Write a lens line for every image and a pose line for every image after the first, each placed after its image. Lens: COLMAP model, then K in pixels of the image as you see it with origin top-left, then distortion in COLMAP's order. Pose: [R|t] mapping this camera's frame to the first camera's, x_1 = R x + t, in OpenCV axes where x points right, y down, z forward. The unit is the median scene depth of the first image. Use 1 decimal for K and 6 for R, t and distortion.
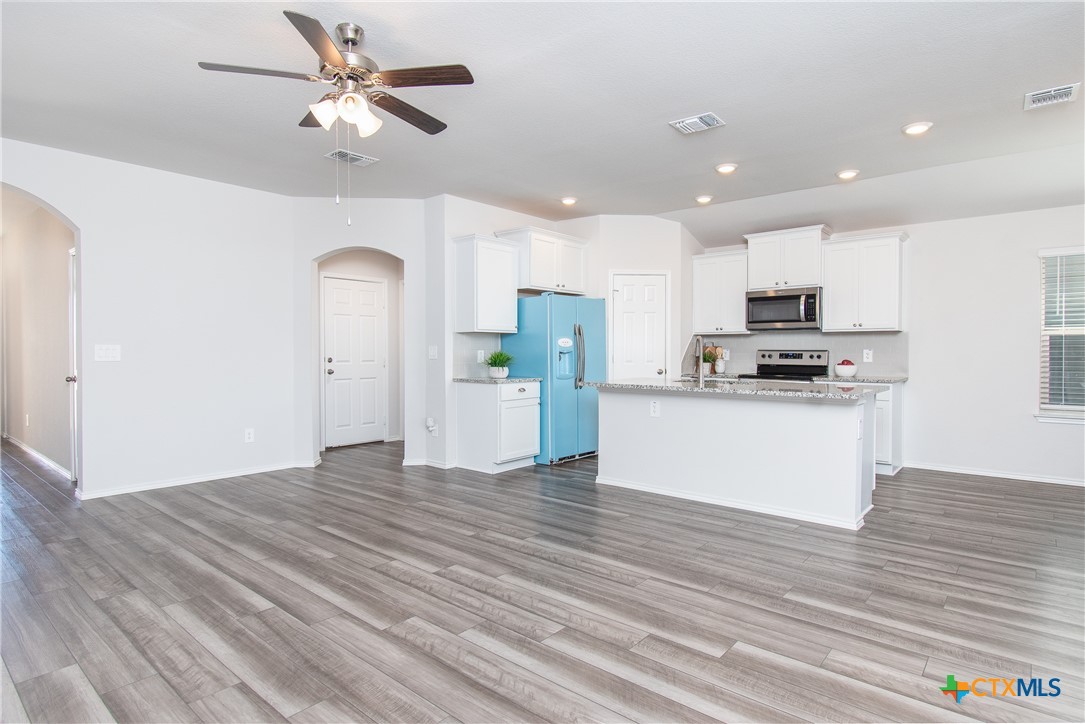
lens RADIAL K [[577.9, 0, 547.2], [0, 577.9, 357.4], [0, 0, 1]] dist [0.000384, -0.003273]
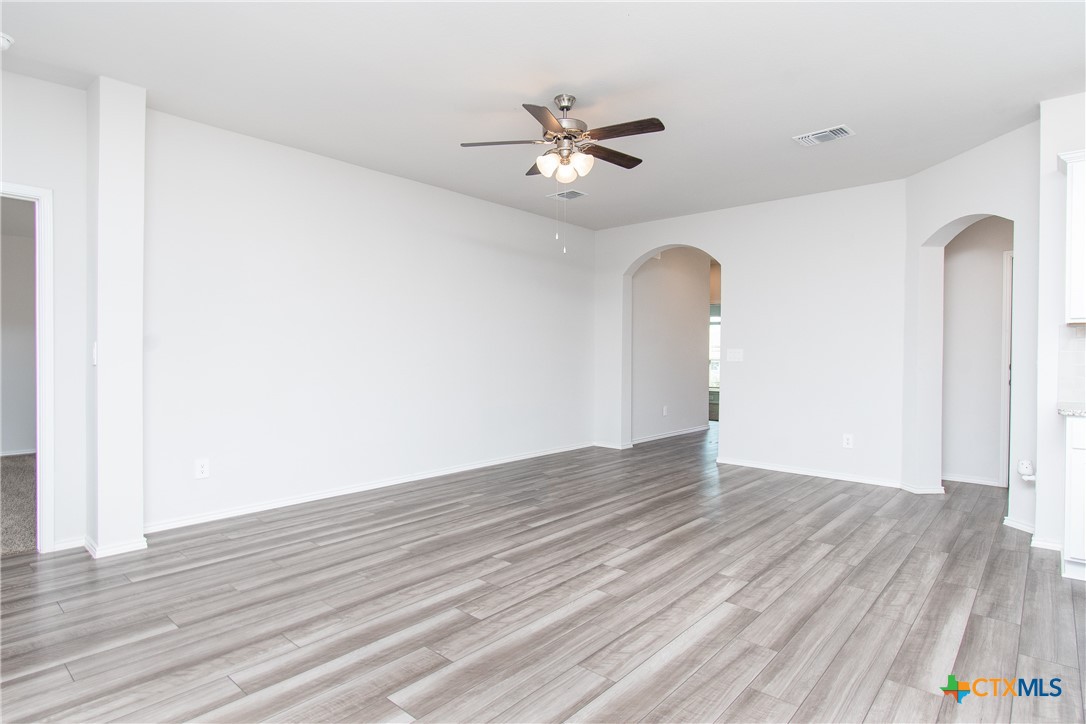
lens RADIAL K [[578.4, 0, 543.5], [0, 578.4, 359.8], [0, 0, 1]] dist [0.000384, -0.003273]
pose [[-0.028585, 0.013601, -0.999499, 0.774133], [-0.017857, 0.999741, 0.014115, -0.011181], [0.999432, 0.018251, -0.028335, 0.829235]]
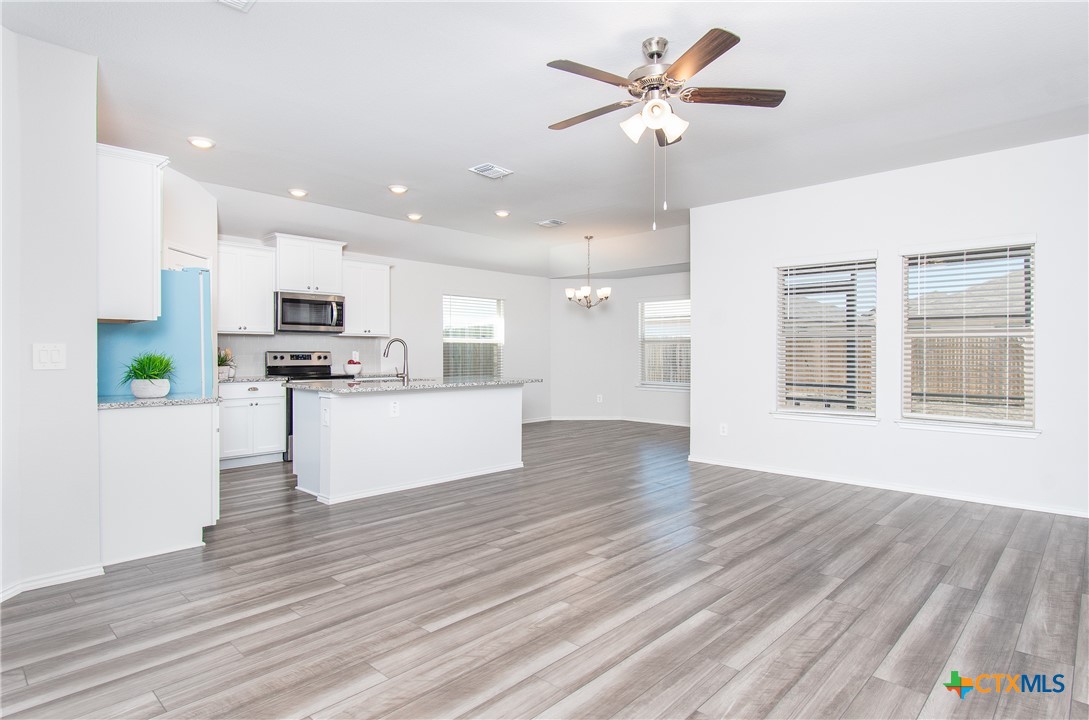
lens RADIAL K [[580.0, 0, 547.4], [0, 580.0, 356.0], [0, 0, 1]] dist [0.000384, -0.003273]
pose [[0.064098, -0.007308, 0.997917, -1.157642], [0.012636, 0.999899, 0.006510, -0.011293], [-0.997864, 0.012192, 0.064184, 0.940048]]
